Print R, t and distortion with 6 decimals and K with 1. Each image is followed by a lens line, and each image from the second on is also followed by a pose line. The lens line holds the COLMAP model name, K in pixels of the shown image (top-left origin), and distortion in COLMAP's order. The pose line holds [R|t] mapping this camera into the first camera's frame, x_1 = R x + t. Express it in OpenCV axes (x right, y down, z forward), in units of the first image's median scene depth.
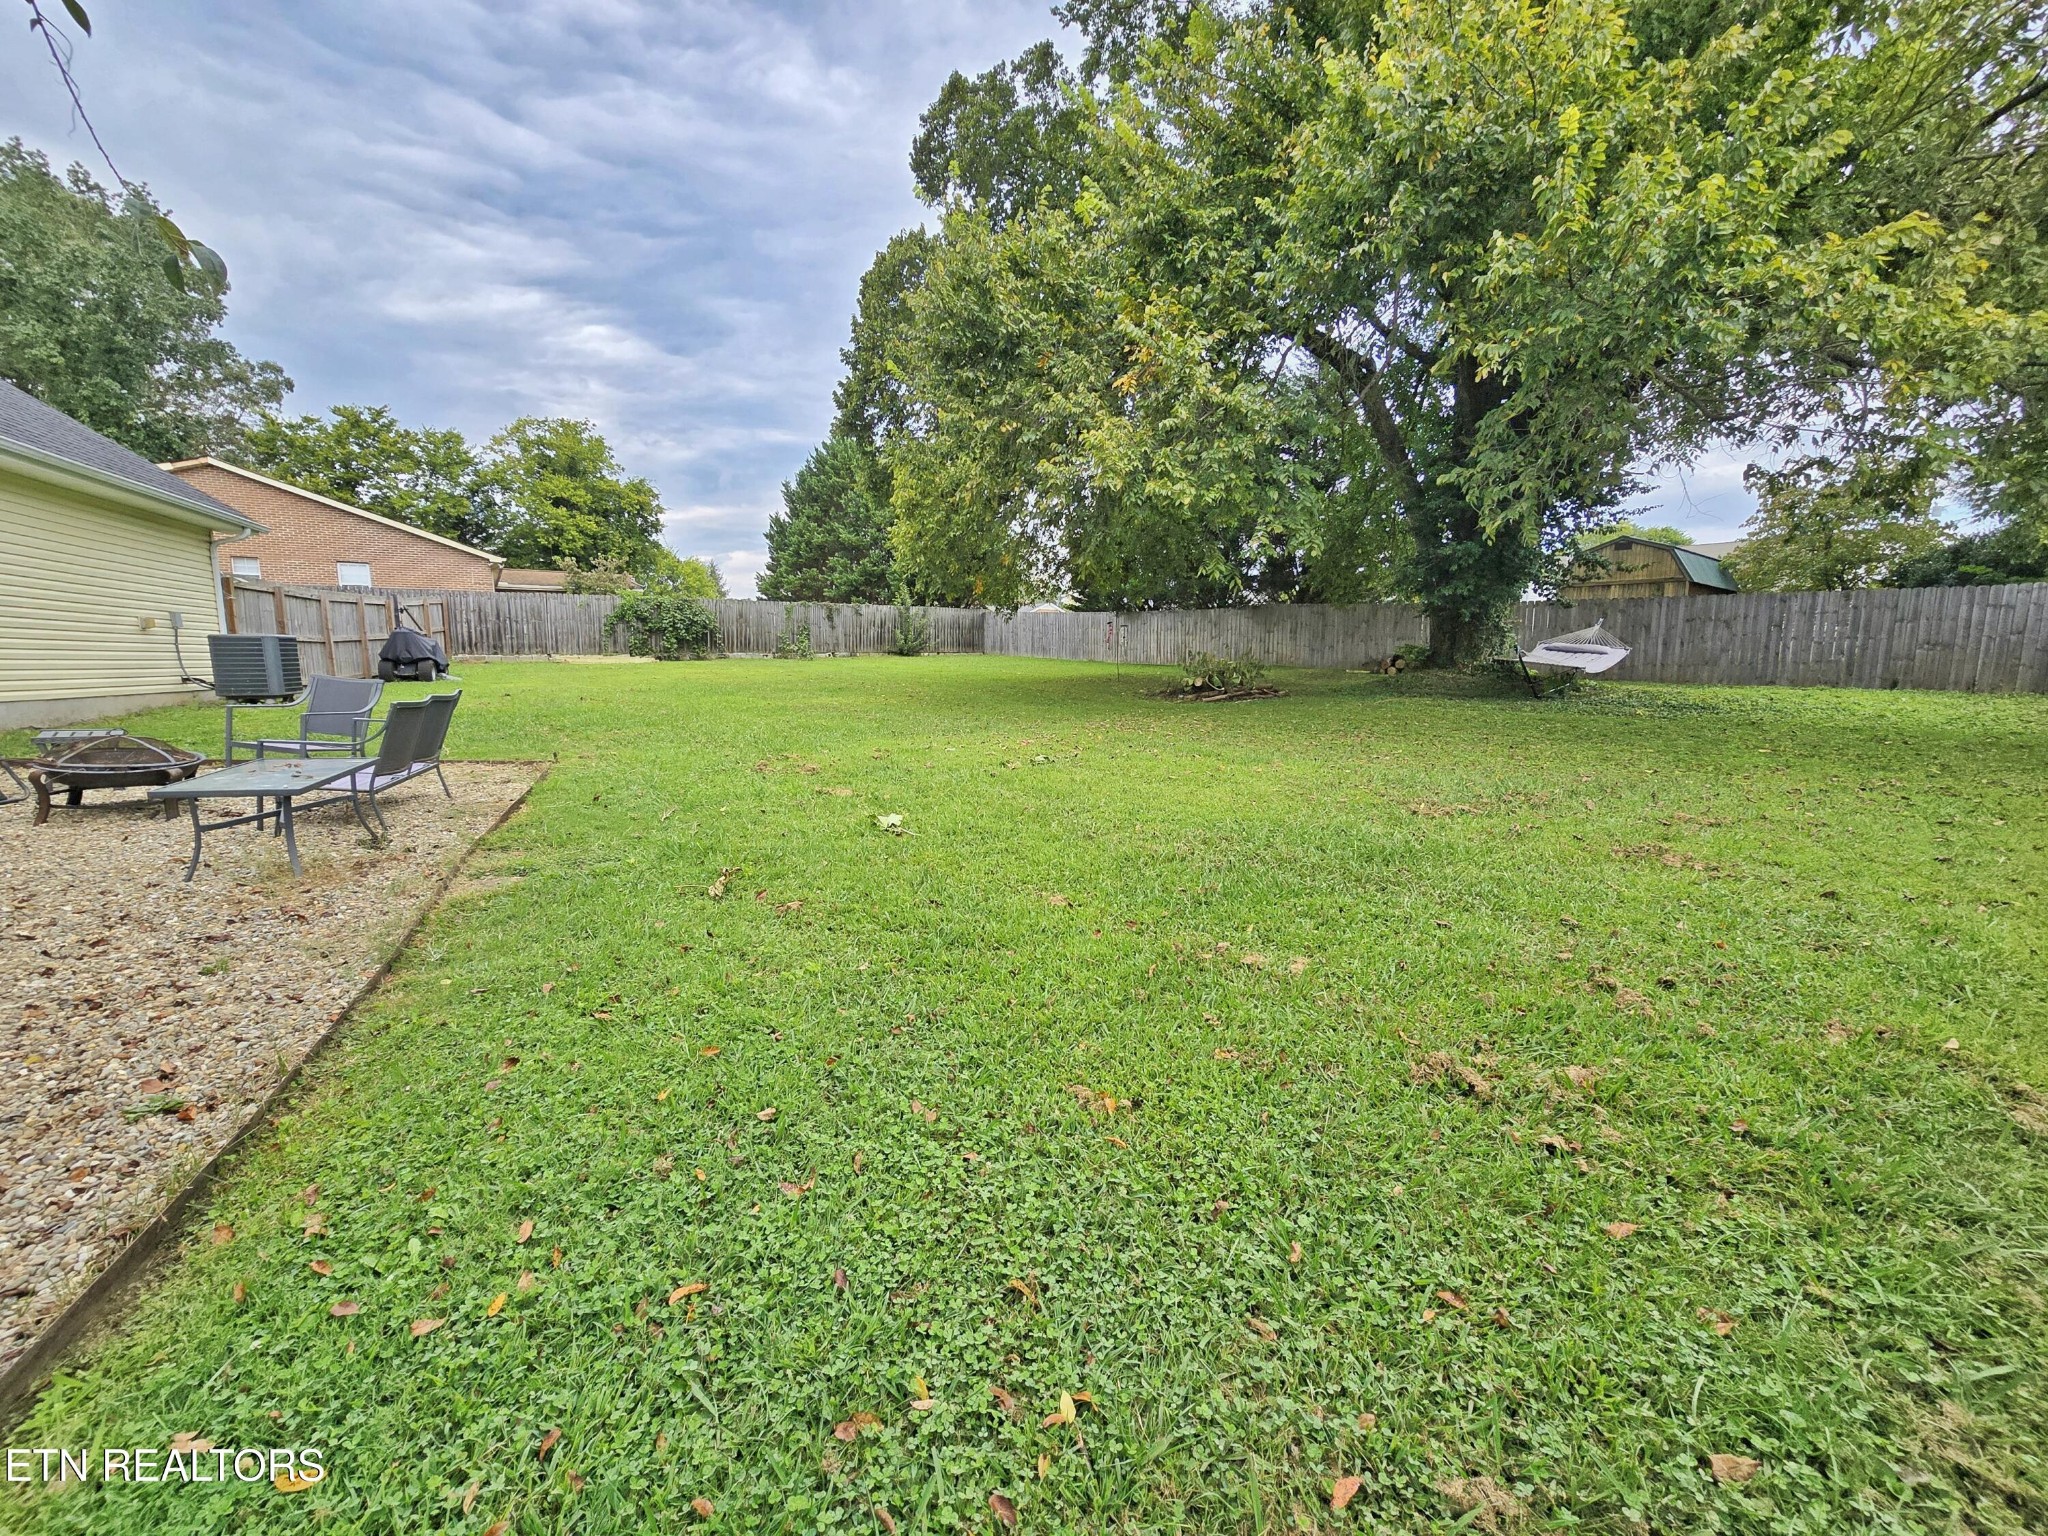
lens RADIAL K [[859.9, 0, 1013.3], [0, 859.9, 756.7], [0, 0, 1]] dist [-0.001520, -0.000366]
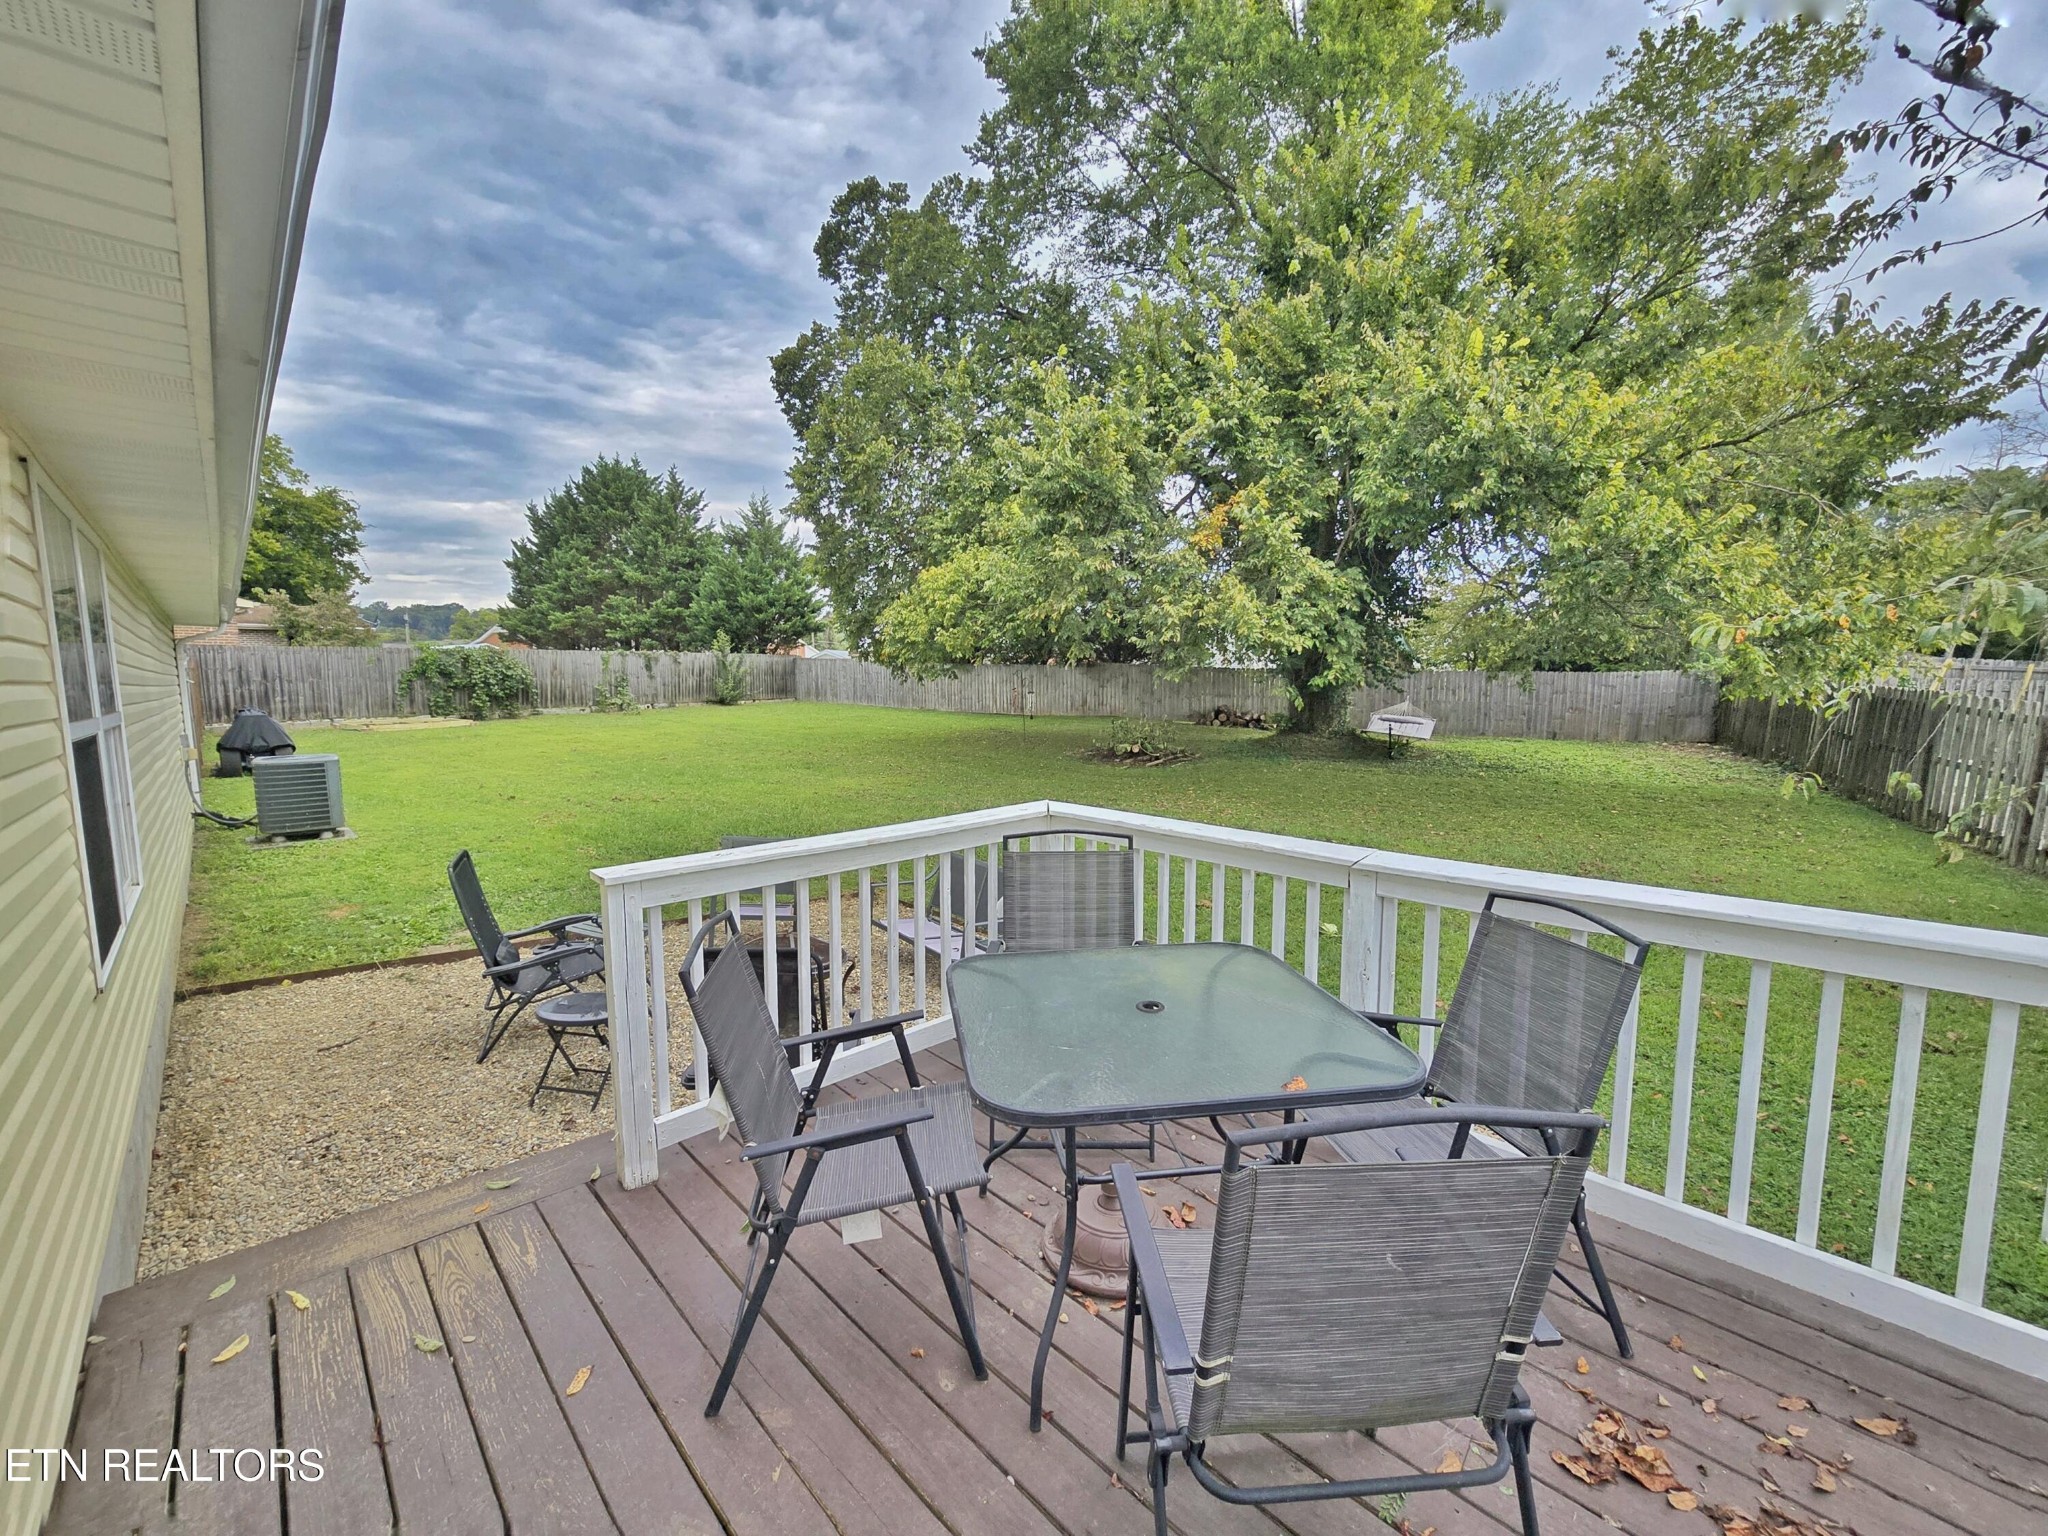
lens RADIAL K [[859.9, 0, 1013.3], [0, 859.9, 756.7], [0, 0, 1]] dist [-0.001520, -0.000366]
pose [[0.926501, -0.038059, 0.374363, -0.203720], [0.044567, 0.998968, -0.008738, -0.038684], [-0.373645, 0.024780, 0.927241, -0.018666]]
